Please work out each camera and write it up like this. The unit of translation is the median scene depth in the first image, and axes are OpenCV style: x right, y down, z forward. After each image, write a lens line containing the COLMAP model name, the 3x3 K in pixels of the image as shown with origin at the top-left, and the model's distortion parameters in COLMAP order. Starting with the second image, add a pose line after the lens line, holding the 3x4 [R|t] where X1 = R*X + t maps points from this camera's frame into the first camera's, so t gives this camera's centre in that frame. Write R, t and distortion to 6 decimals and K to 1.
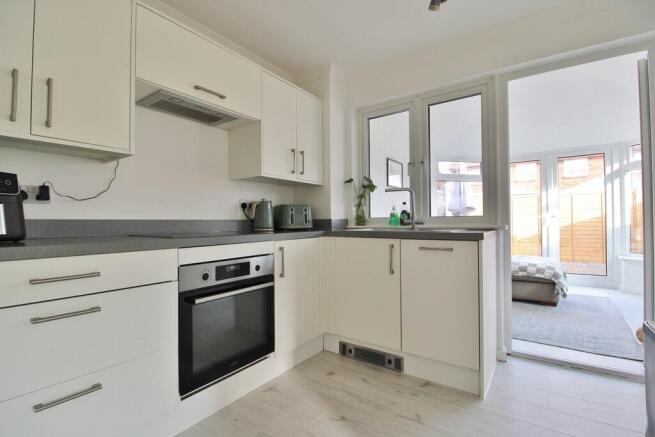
lens RADIAL K [[304.8, 0, 328.4], [0, 304.8, 217.8], [0, 0, 1]] dist [0.000019, -0.014125]
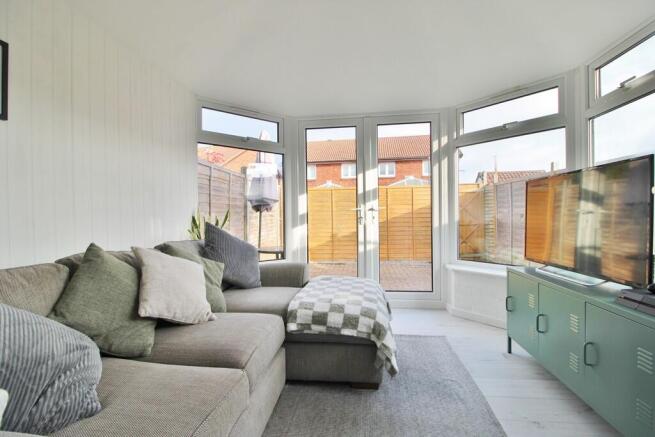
lens RADIAL K [[305.4, 0, 325.1], [0, 305.4, 217.4], [0, 0, 1]] dist [0.000389, -0.013408]
pose [[0.880748, -0.002200, 0.473581, 0.360607], [-0.002923, 0.999945, 0.010081, 0.007063], [-0.473577, -0.010263, 0.880693, 0.495146]]
